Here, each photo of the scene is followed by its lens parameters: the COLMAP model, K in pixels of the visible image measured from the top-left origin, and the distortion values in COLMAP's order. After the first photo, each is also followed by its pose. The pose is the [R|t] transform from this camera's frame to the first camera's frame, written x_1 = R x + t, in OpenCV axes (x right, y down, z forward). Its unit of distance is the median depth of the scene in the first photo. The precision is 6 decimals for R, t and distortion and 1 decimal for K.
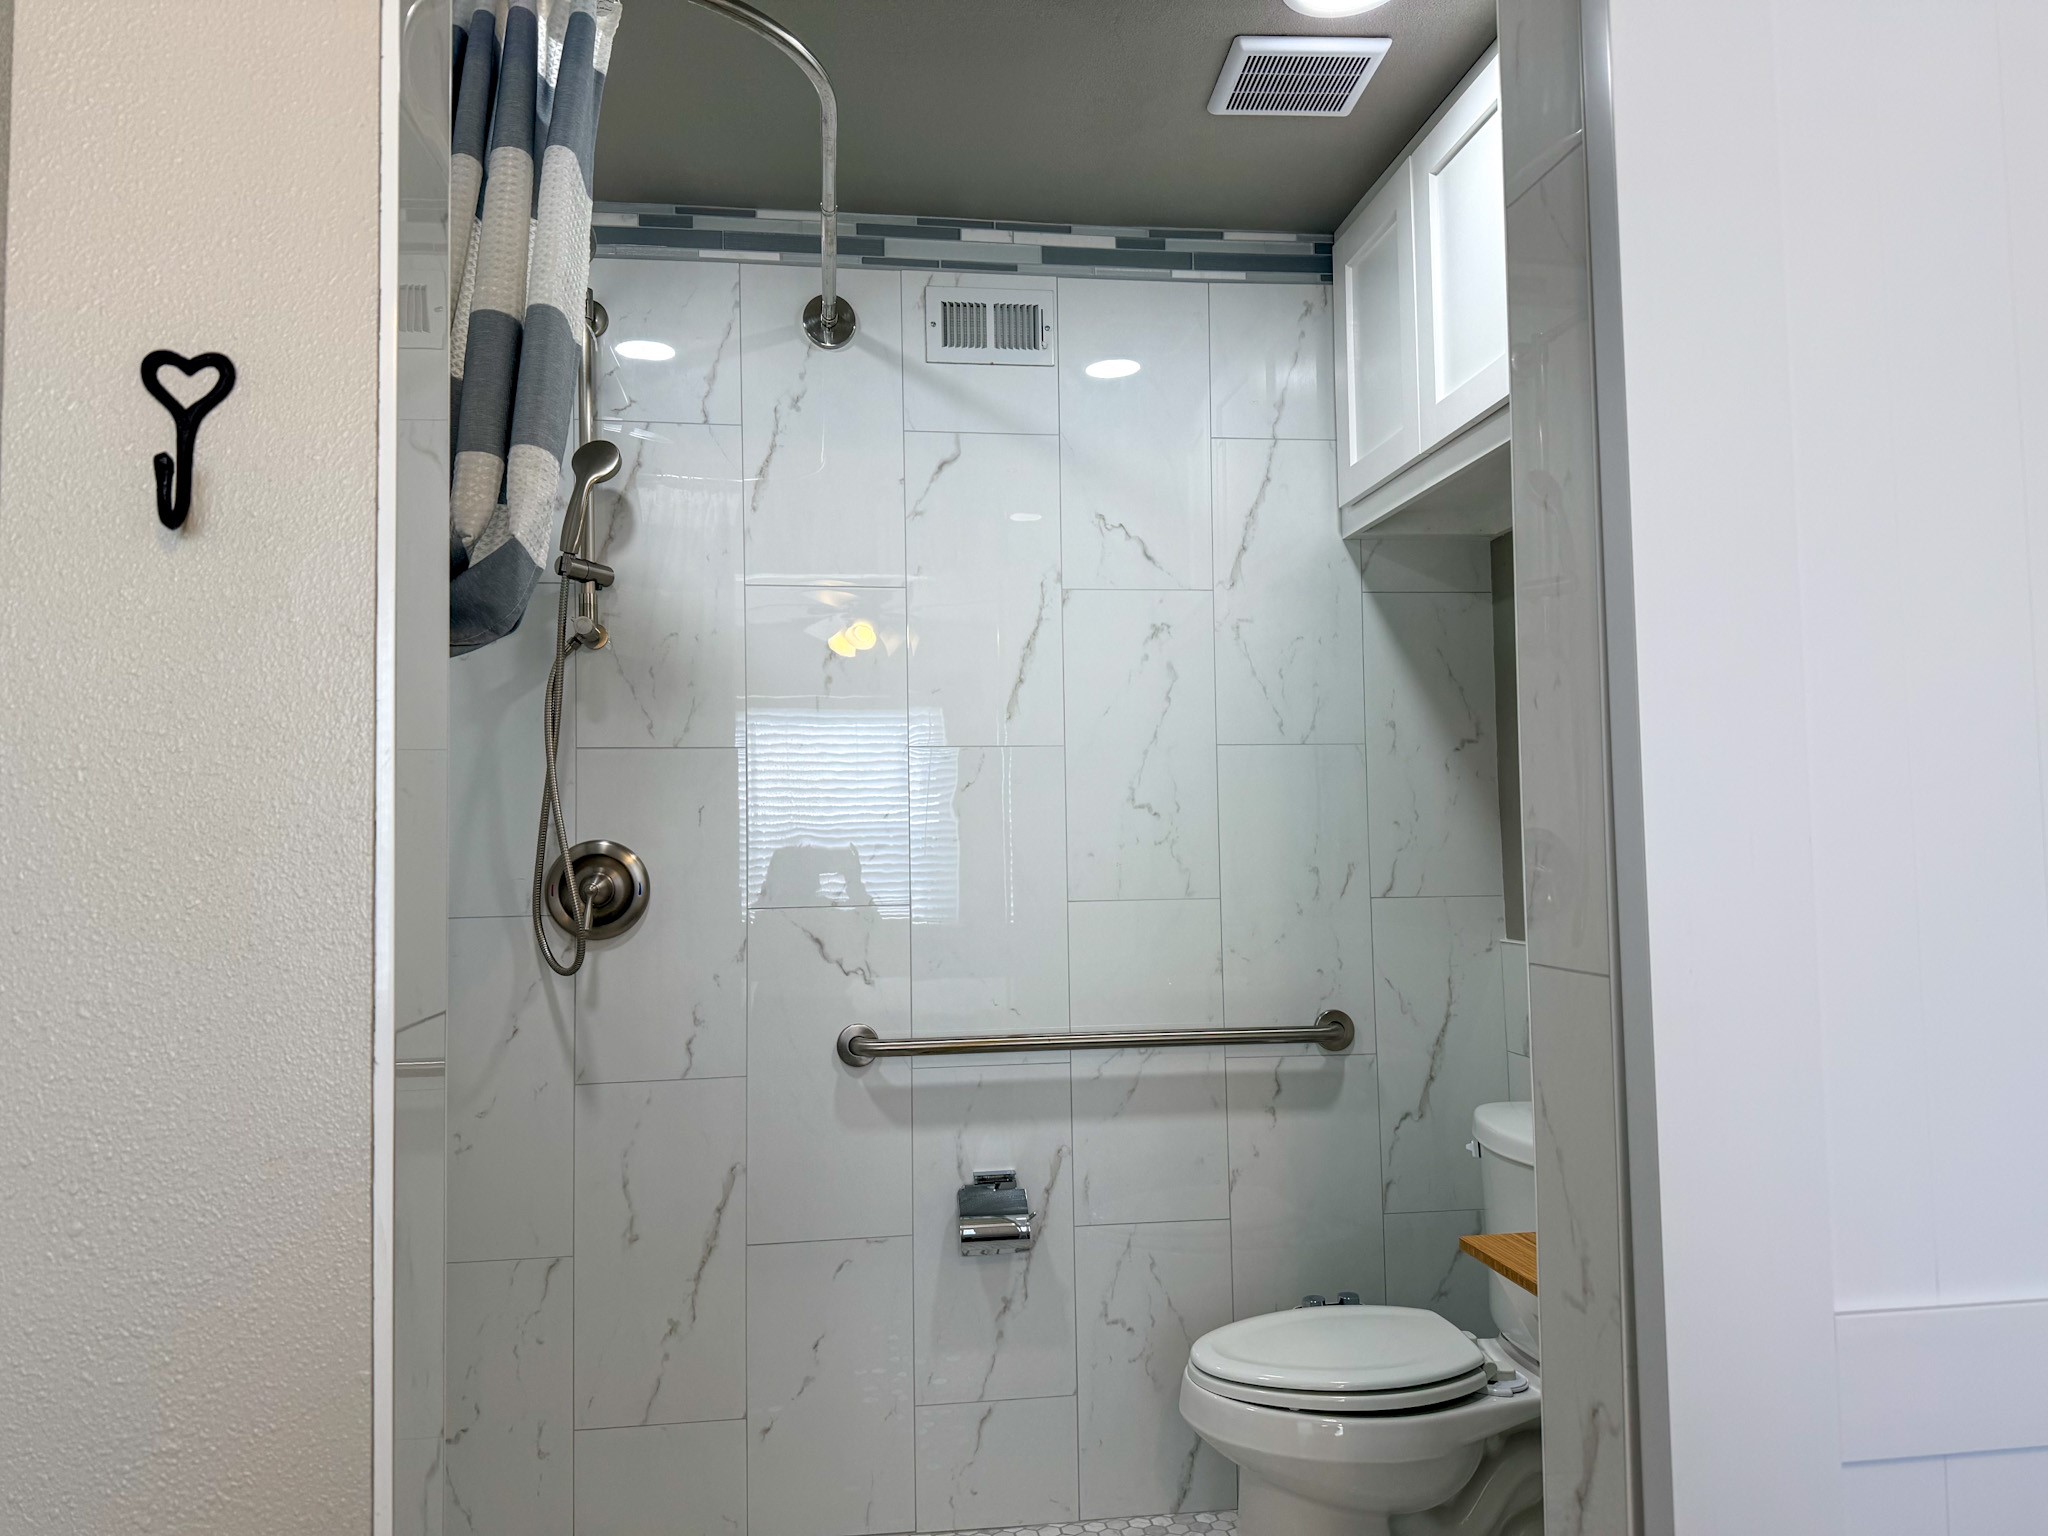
lens RADIAL K [[1449.7, 0, 1024.0], [0, 1449.7, 768.0], [0, 0, 1]] dist [0.110108, -0.334395]
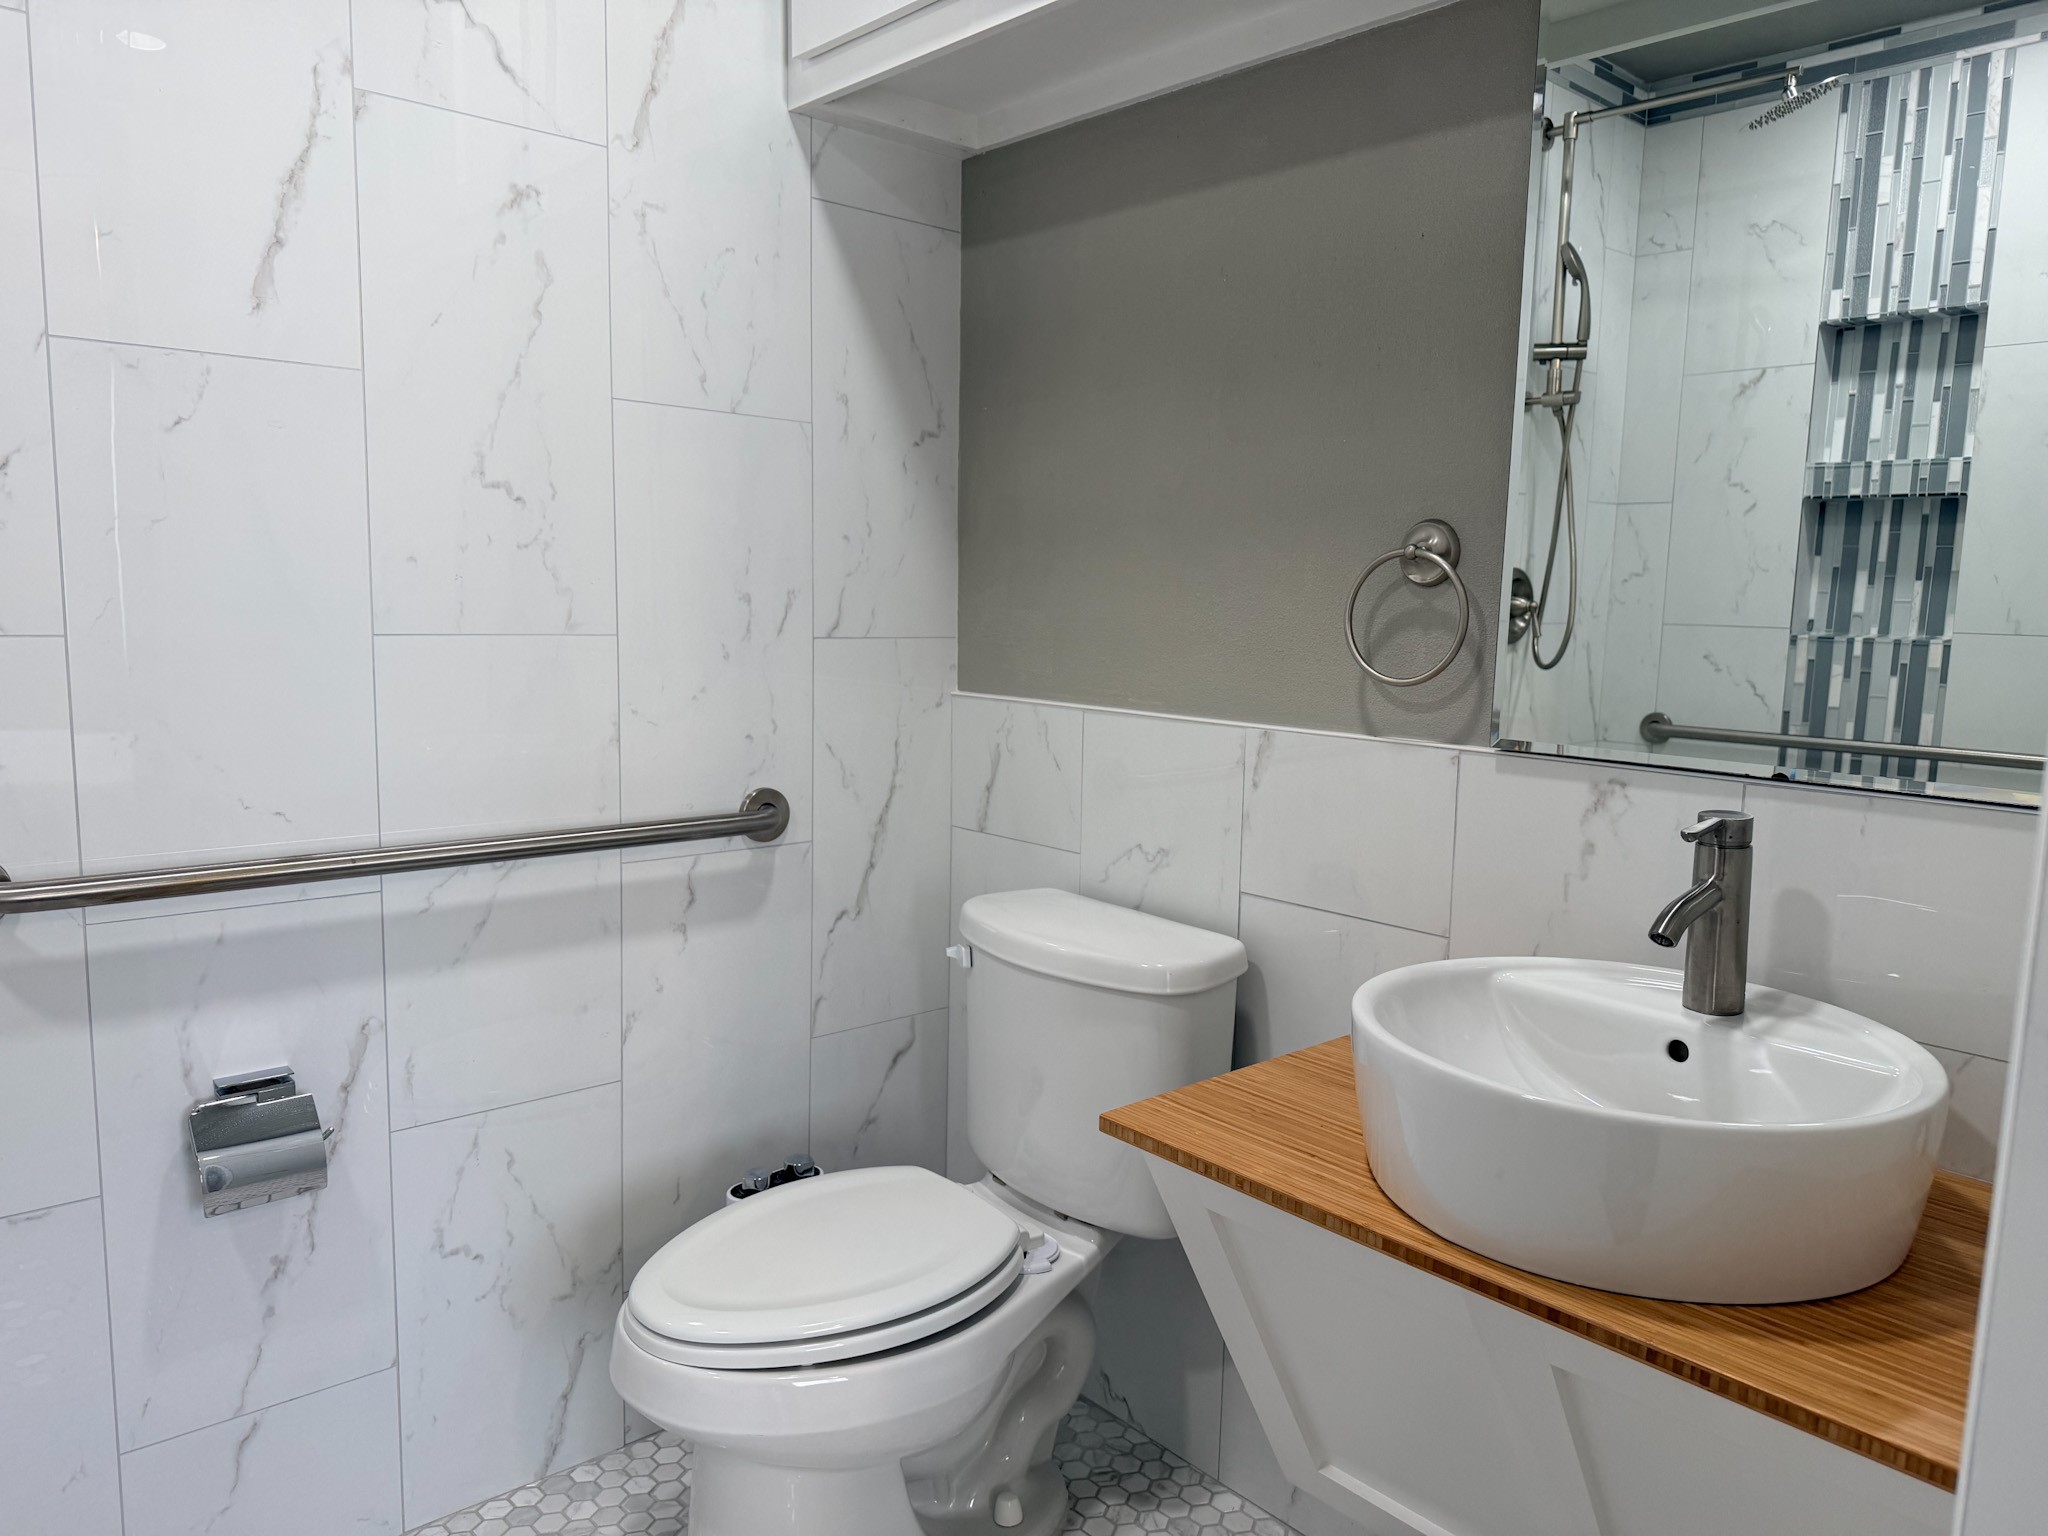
lens RADIAL K [[1410.3, 0, 1027.7], [0, 1410.3, 787.7], [0, 0, 1]] dist [0.085290, -0.144847]
pose [[0.822769, -0.043189, 0.566733, -0.084976], [-0.069201, 0.982079, 0.175305, 0.030861], [-0.564148, -0.183454, 0.805035, 0.350302]]
